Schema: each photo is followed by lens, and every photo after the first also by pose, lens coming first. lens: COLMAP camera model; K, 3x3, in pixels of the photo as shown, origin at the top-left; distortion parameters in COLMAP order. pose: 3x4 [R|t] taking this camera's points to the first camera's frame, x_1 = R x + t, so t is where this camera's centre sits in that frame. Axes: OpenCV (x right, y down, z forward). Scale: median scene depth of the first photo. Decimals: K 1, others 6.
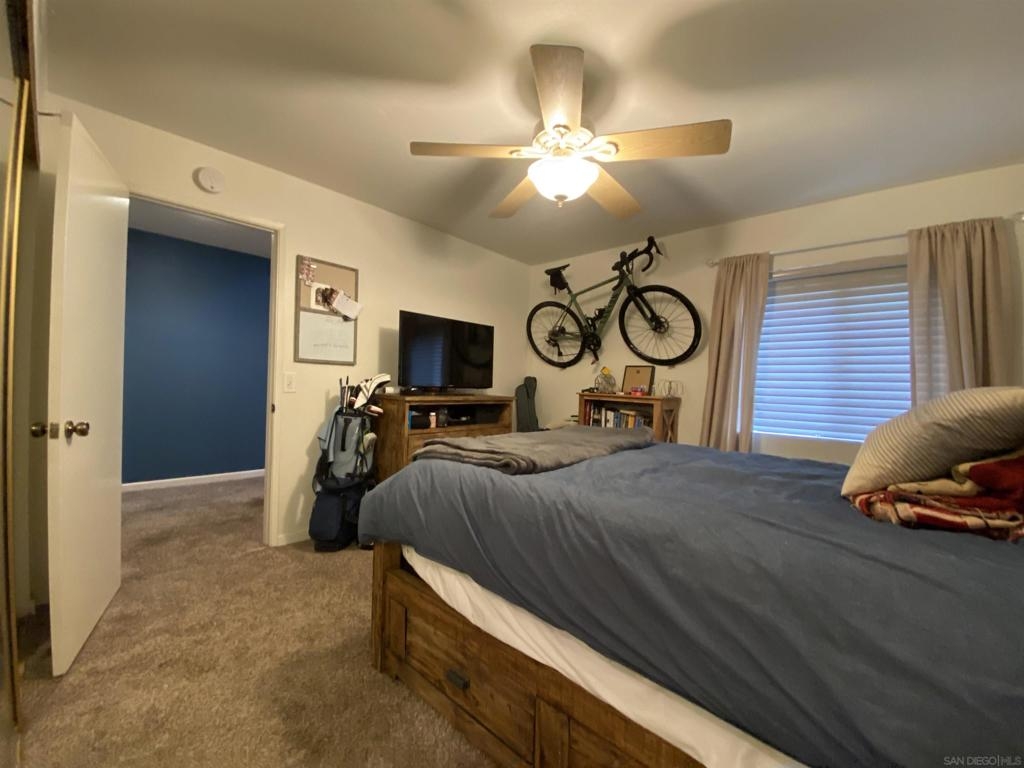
lens RADIAL K [[415.9, 0, 512.0], [0, 415.9, 384.0], [0, 0, 1]] dist [-0.000235, -0.000013]
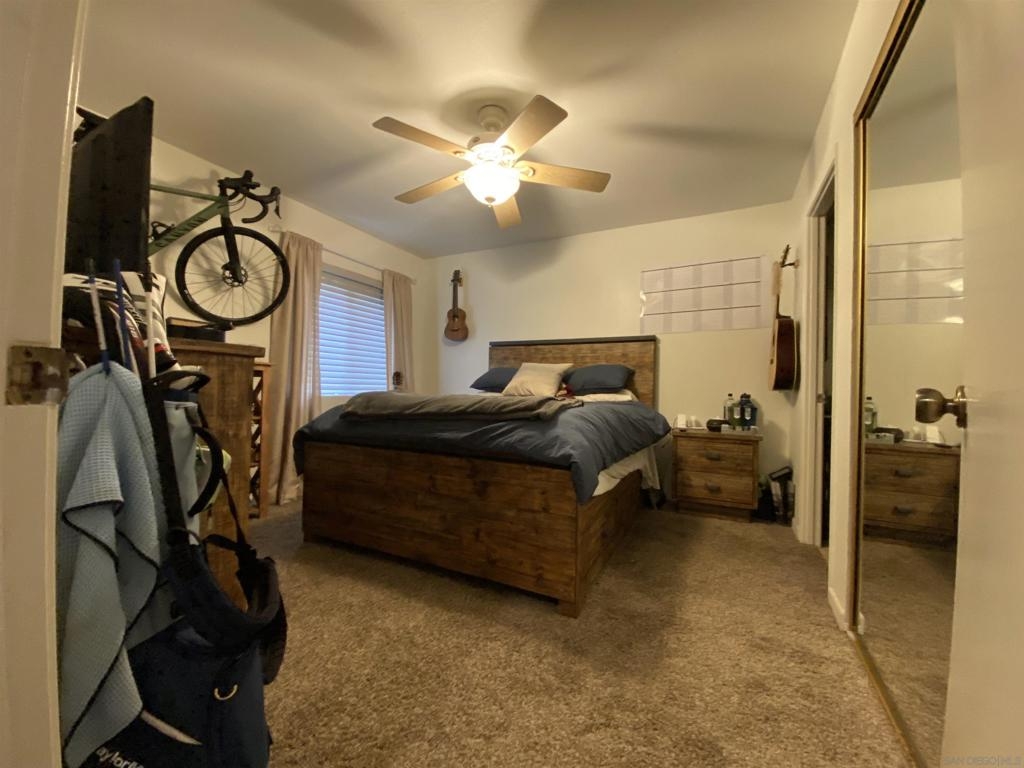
lens RADIAL K [[415.9, 0, 512.0], [0, 415.9, 384.0], [0, 0, 1]] dist [-0.000235, -0.000013]
pose [[-0.235710, -0.015184, 0.971705, -0.725051], [-0.032262, 0.999449, 0.007792, 0.061717], [-0.971288, -0.029513, -0.236070, 0.784476]]
